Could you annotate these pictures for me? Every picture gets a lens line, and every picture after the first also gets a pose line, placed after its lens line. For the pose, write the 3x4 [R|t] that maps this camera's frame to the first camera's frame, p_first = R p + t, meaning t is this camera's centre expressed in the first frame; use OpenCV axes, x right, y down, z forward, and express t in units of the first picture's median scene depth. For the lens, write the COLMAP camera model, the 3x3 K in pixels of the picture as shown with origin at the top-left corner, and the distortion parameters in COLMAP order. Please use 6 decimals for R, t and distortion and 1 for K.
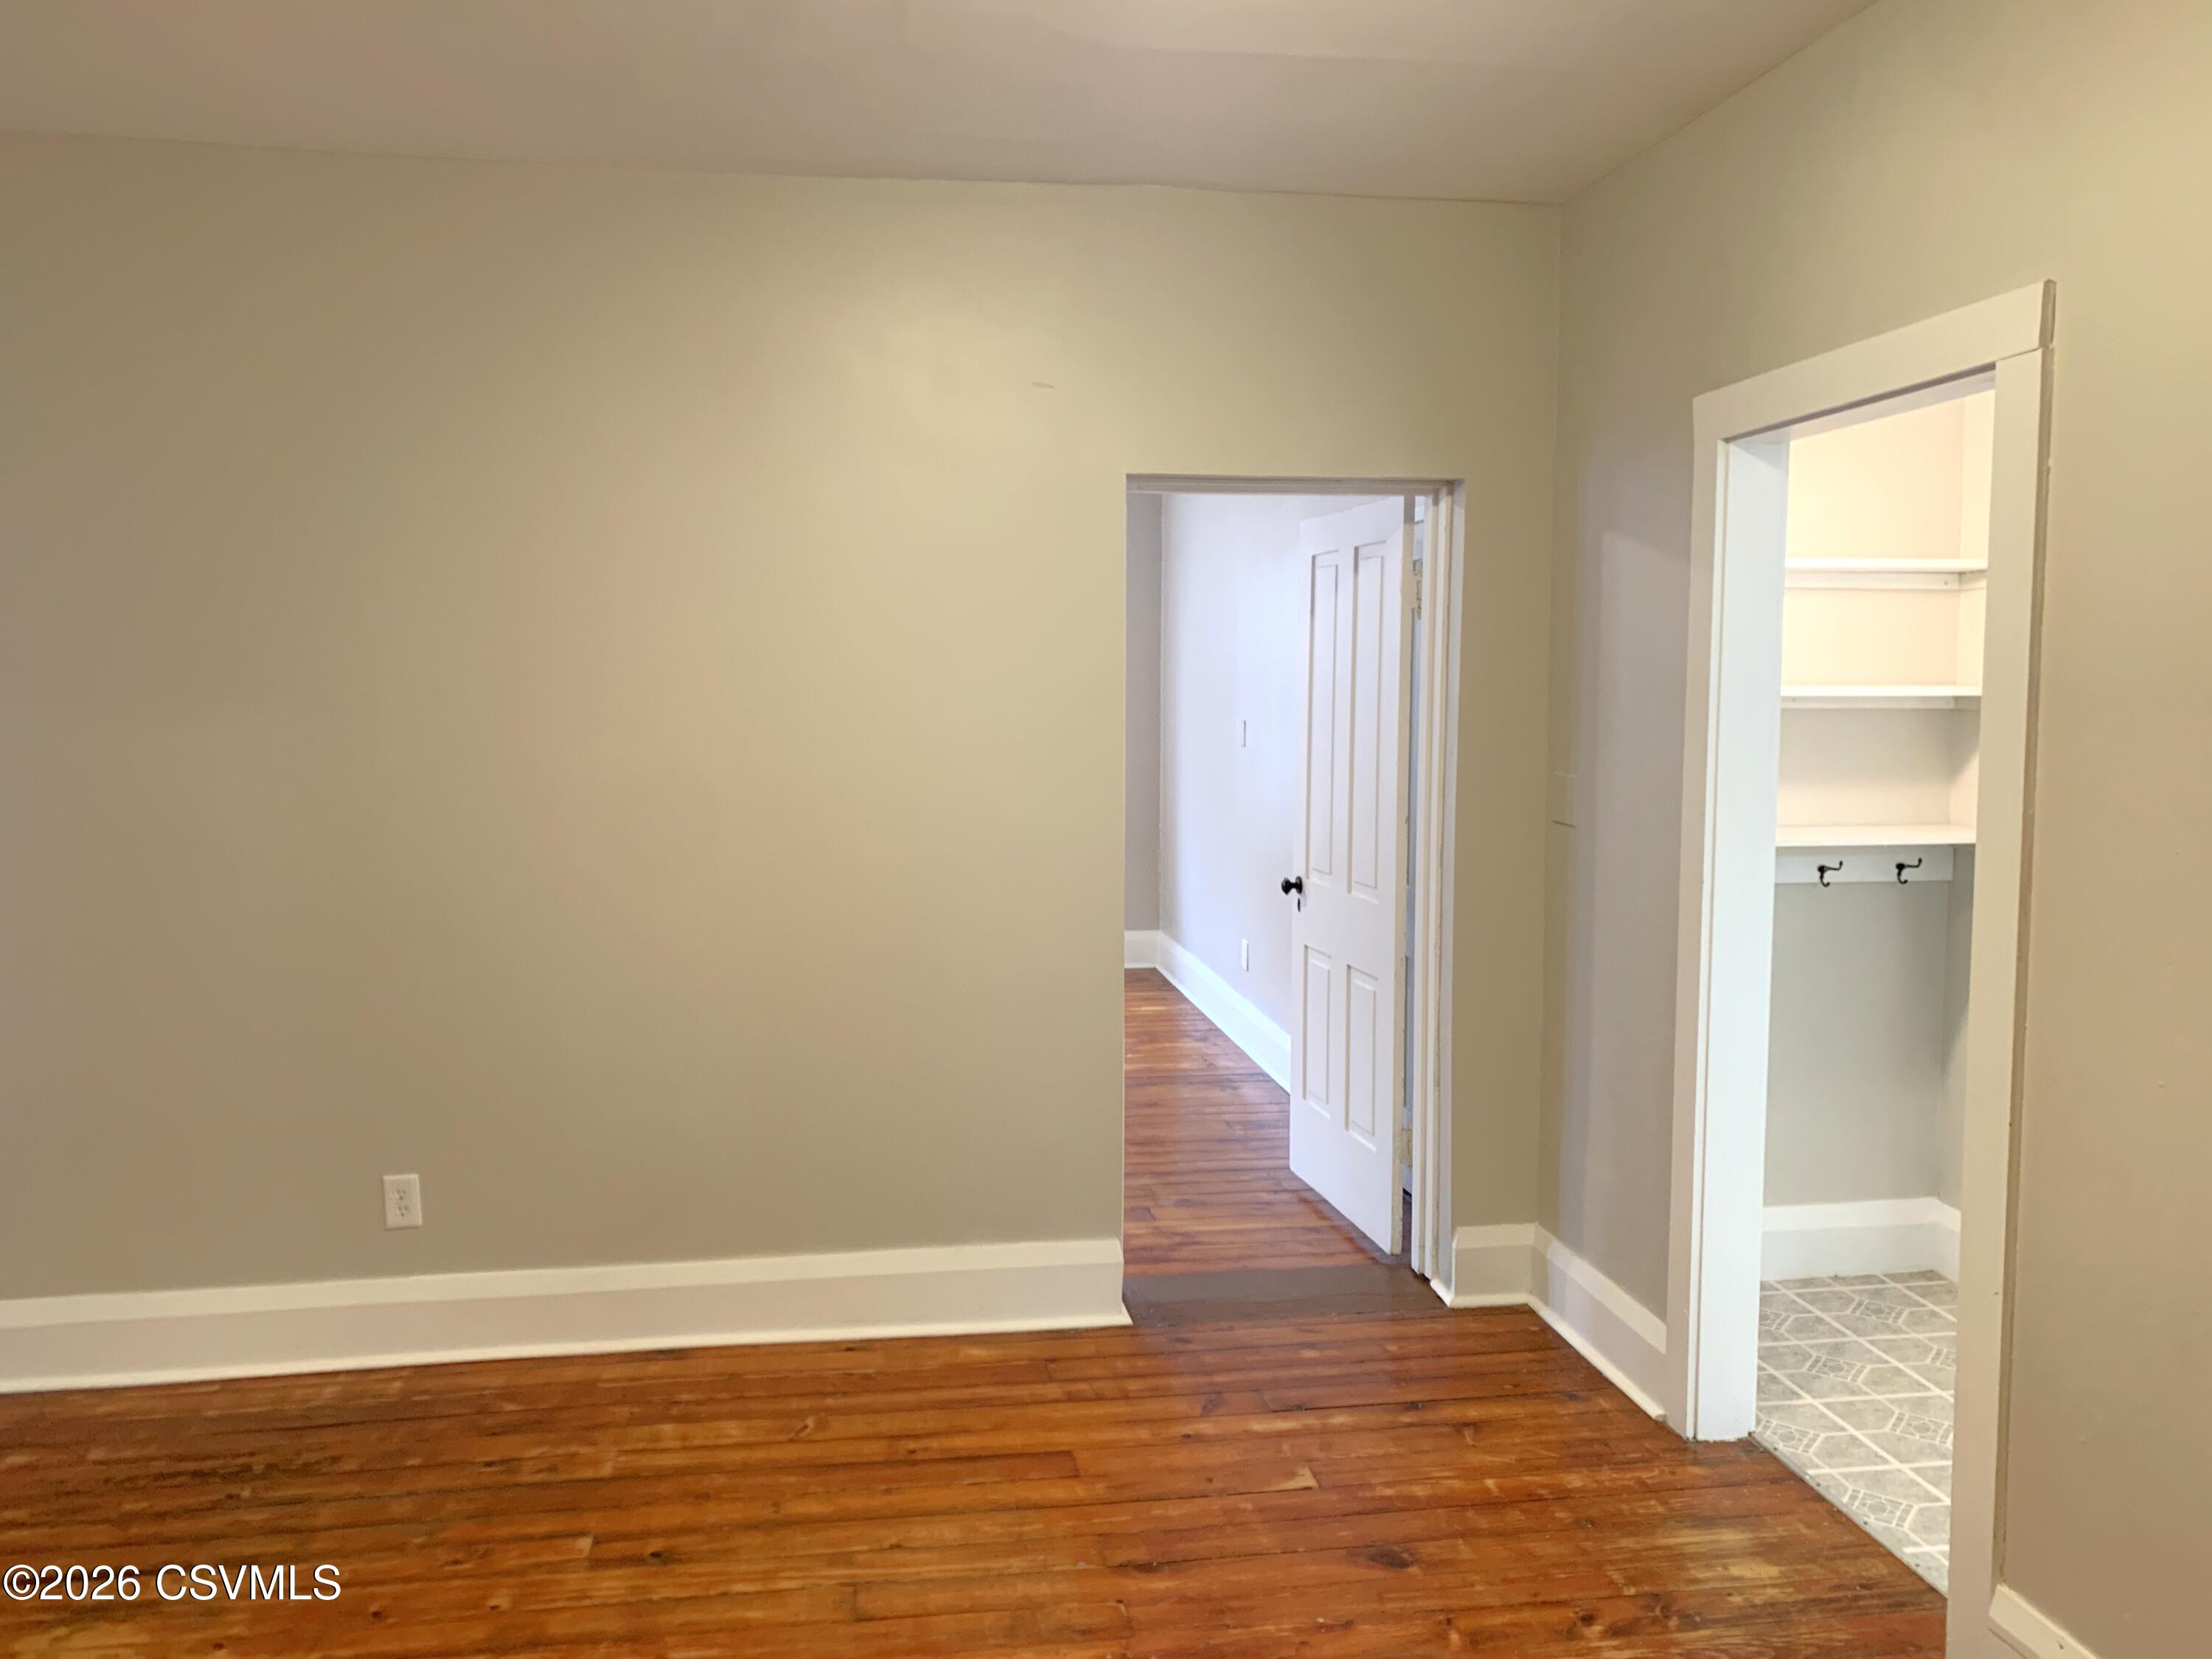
lens RADIAL K [[1711.8, 0, 1081.7], [0, 1711.8, 828.8], [0, 0, 1]] dist [0.041904, -0.019063]
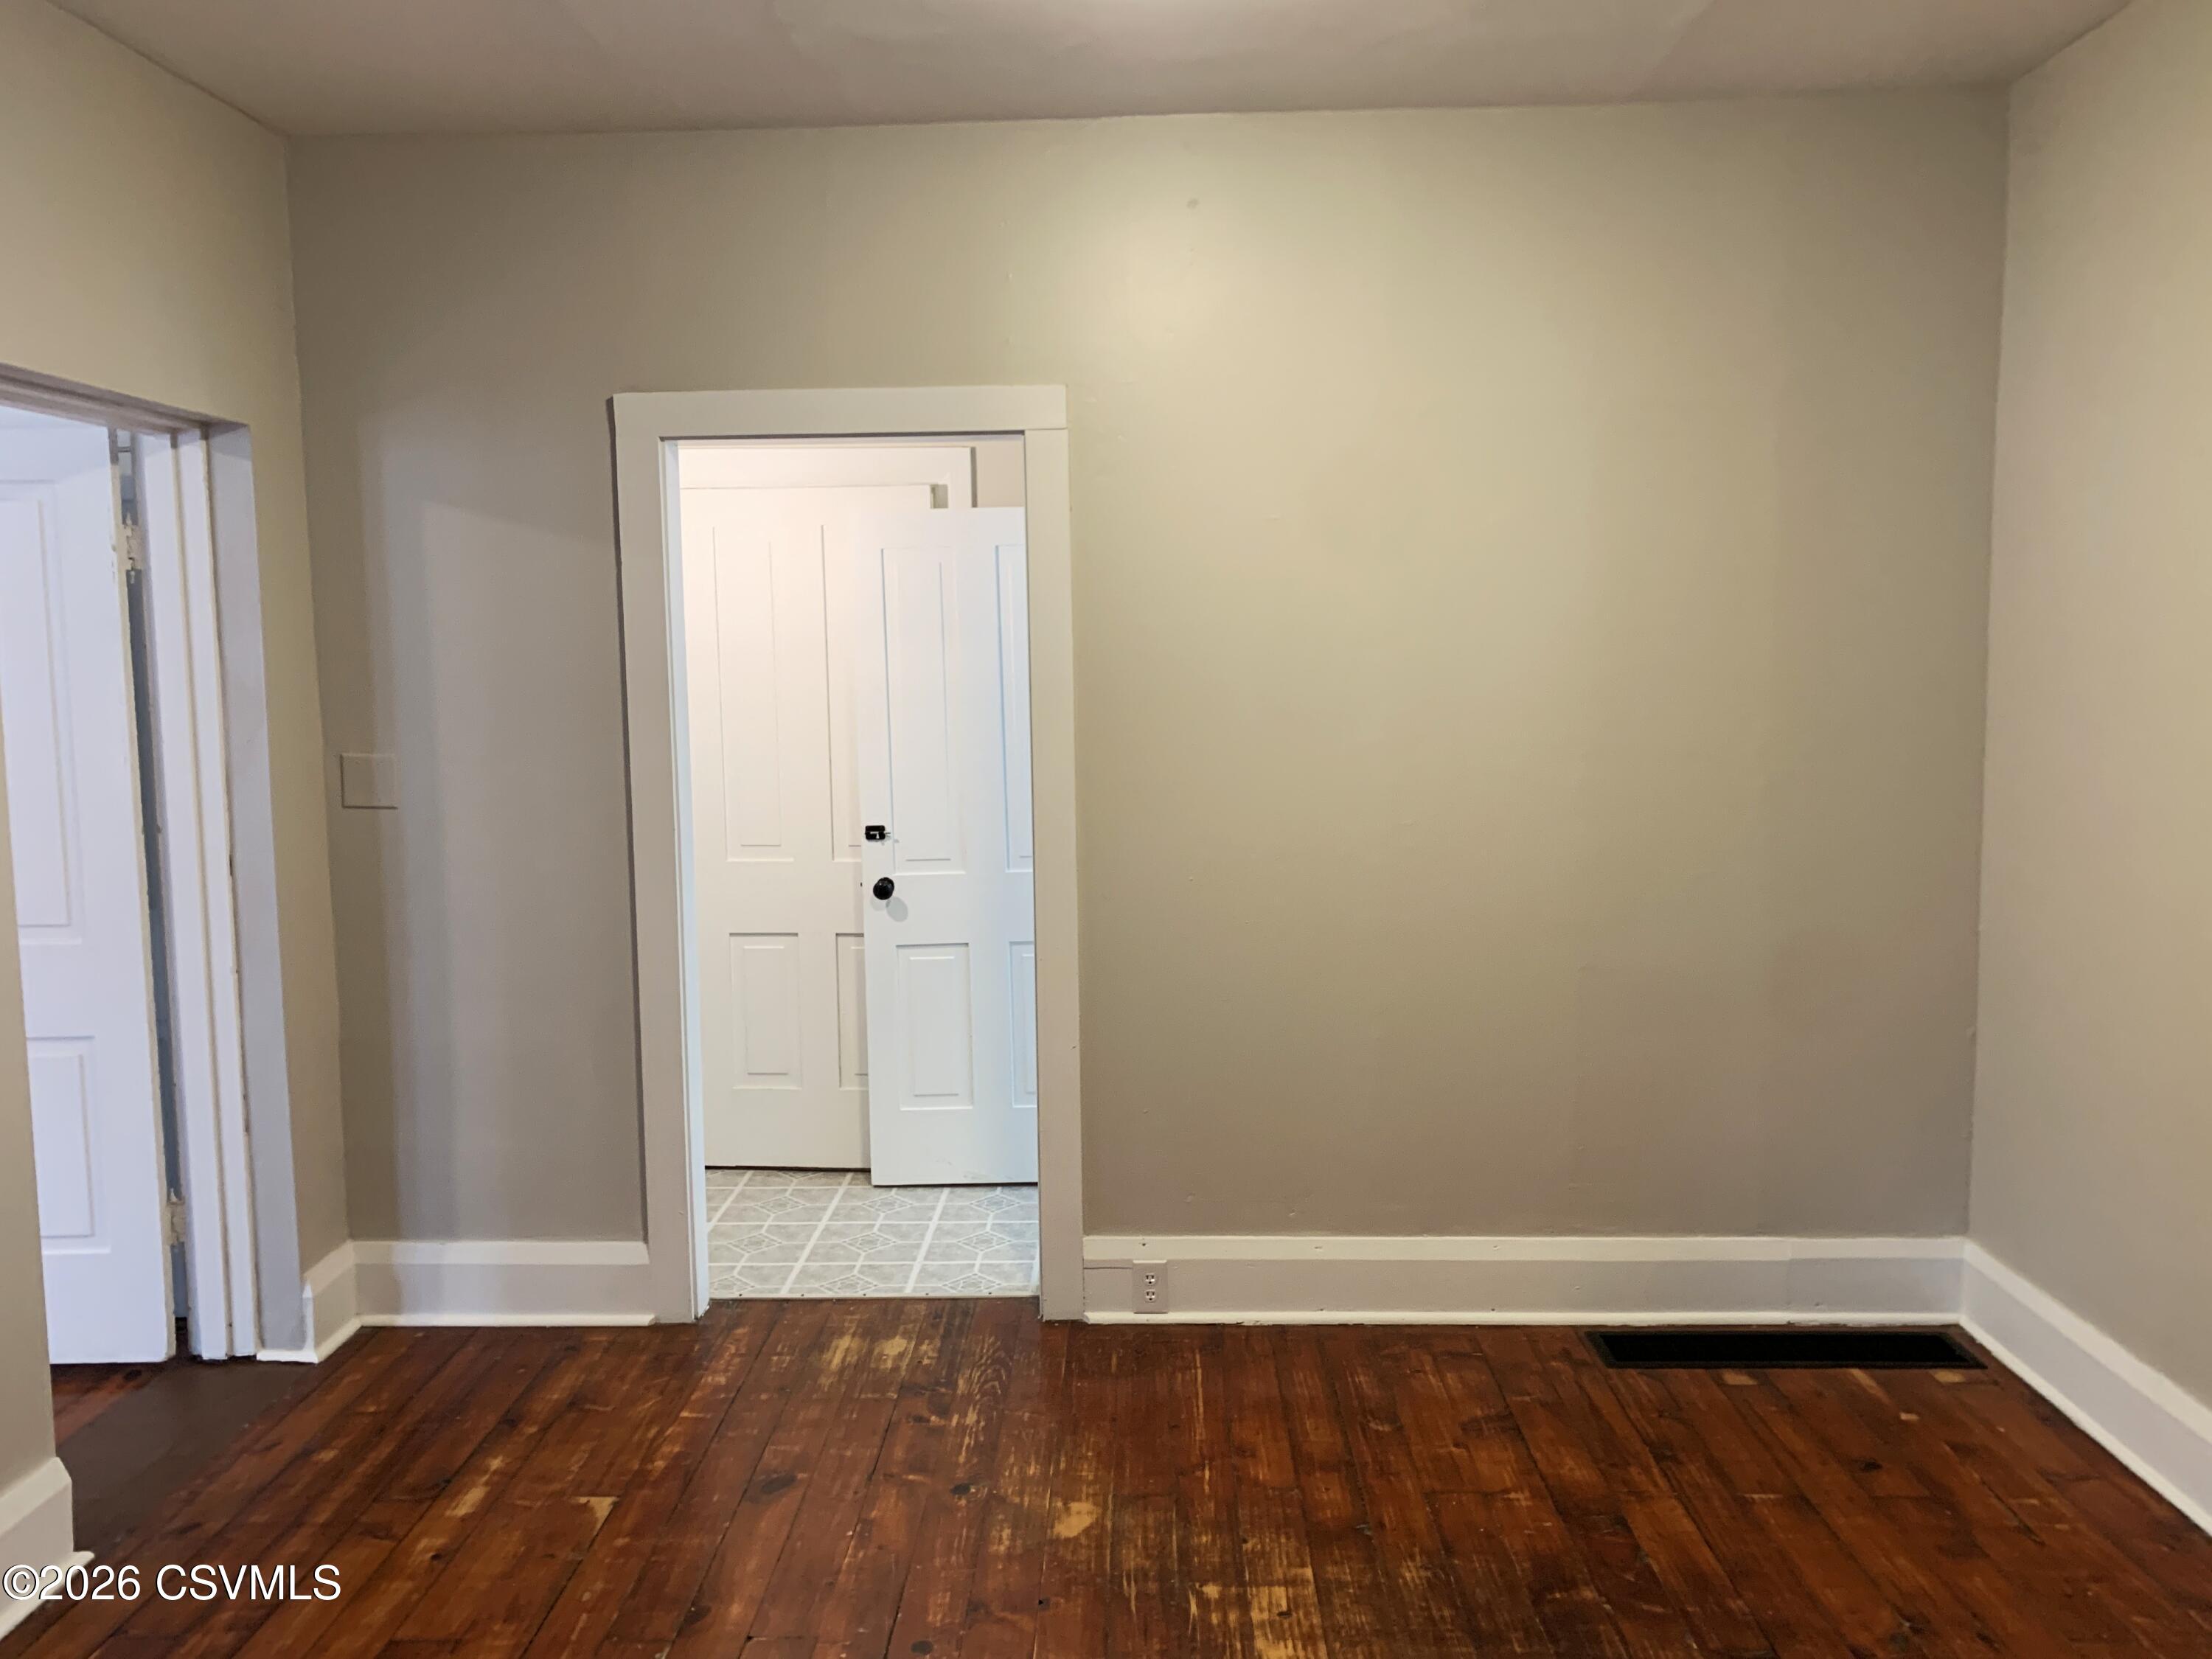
lens RADIAL K [[1711.8, 0, 1081.7], [0, 1711.8, 828.8], [0, 0, 1]] dist [0.041904, -0.019063]
pose [[0.182792, -0.107188, 0.977291, -0.687940], [0.102349, 0.990713, 0.089517, -0.043095], [-0.977810, 0.083662, 0.192065, 0.517466]]
